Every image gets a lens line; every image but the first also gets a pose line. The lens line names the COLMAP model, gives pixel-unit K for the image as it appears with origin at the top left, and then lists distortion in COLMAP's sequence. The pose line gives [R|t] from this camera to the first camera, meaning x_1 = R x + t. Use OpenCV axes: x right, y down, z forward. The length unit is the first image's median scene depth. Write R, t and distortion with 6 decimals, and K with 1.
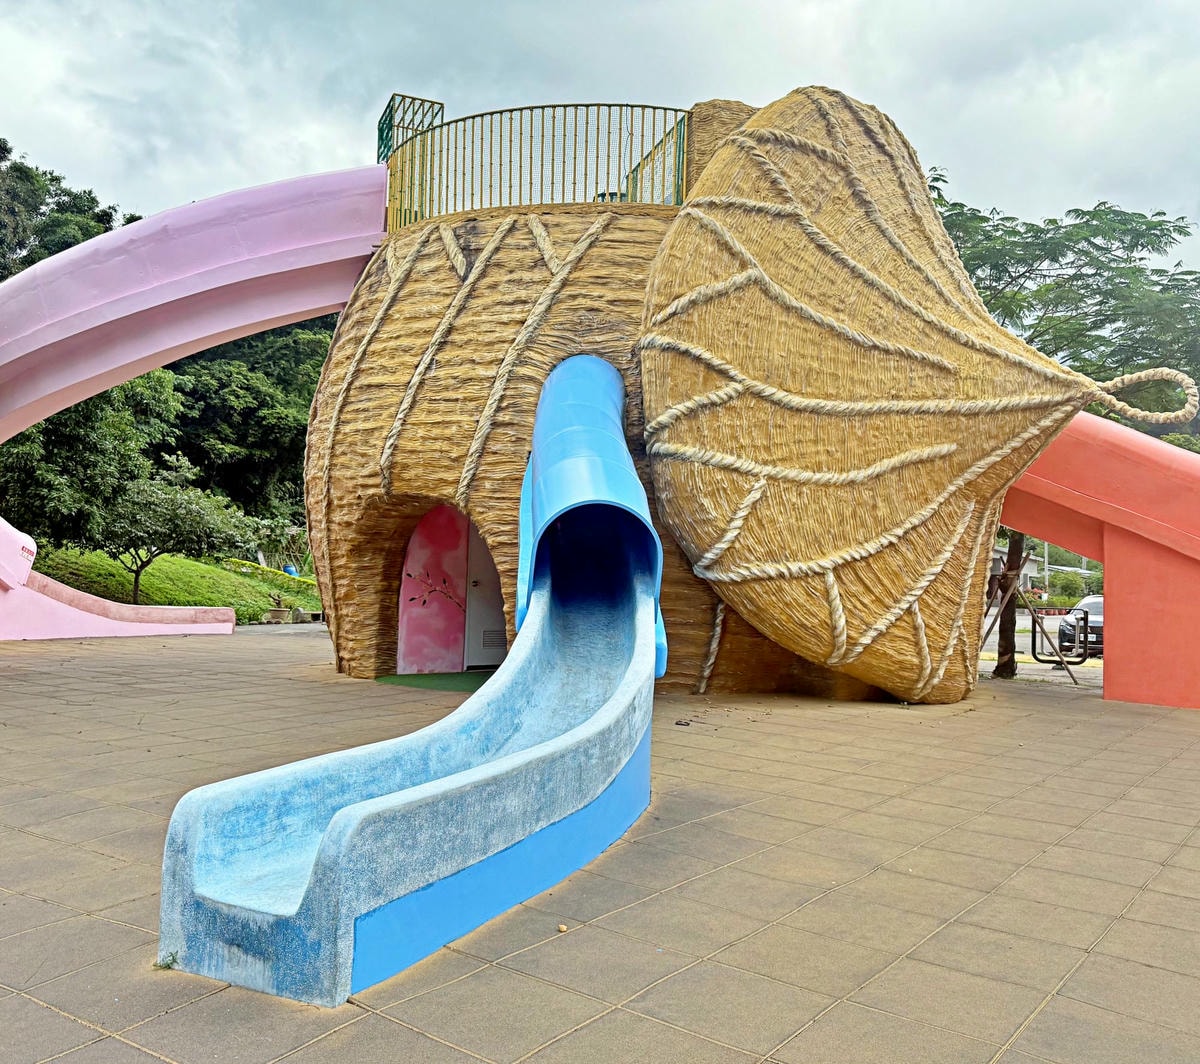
lens RADIAL K [[1068.9, 0, 625.2], [0, 1068.9, 527.2], [0, 0, 1]] dist [0.135290, -0.213674]
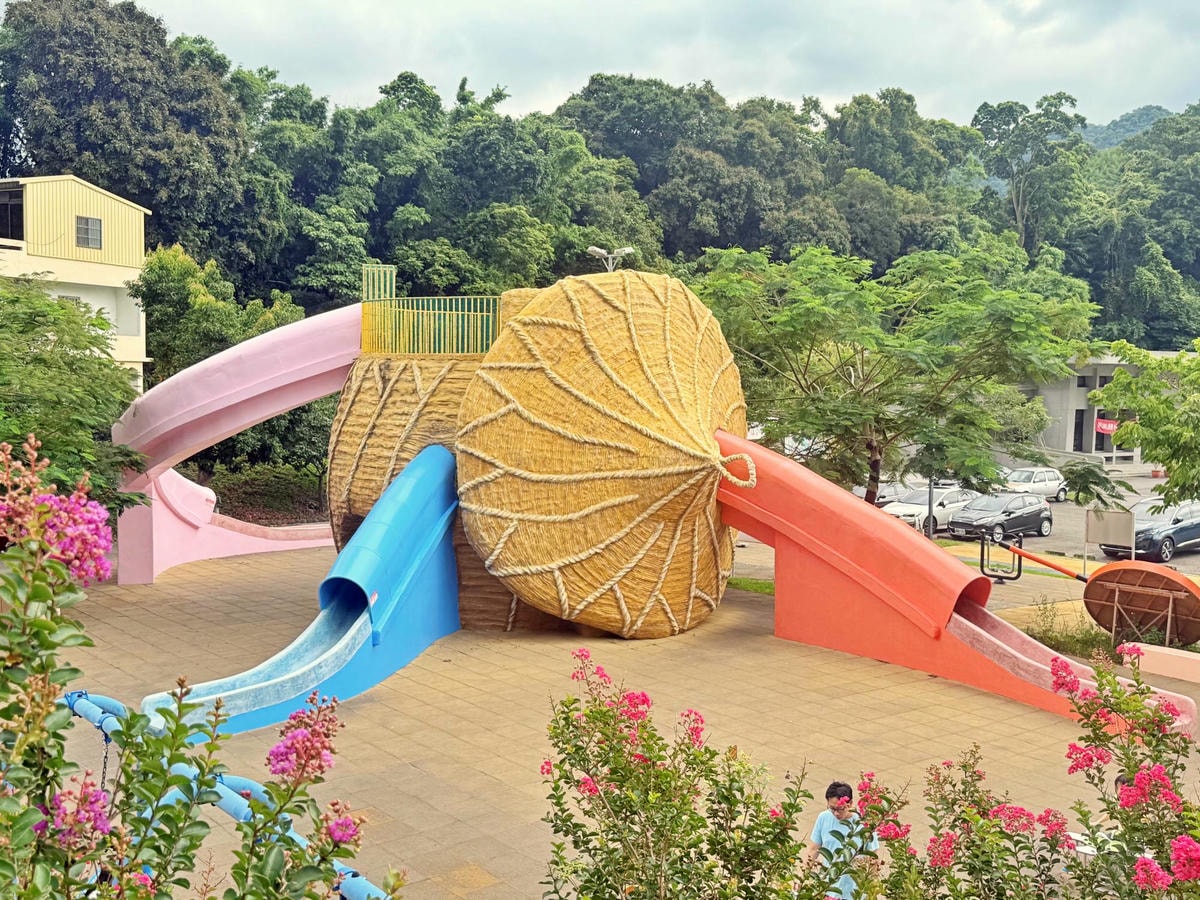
lens RADIAL K [[1272.2, 0, 604.2], [0, 1272.2, 448.5], [0, 0, 1]] dist [0.206656, 0.000000]
pose [[0.960278, -0.002302, -0.279035, 0.828214], [0.028634, 0.995500, 0.090329, -0.338414], [0.277571, -0.094731, 0.956023, -0.971463]]
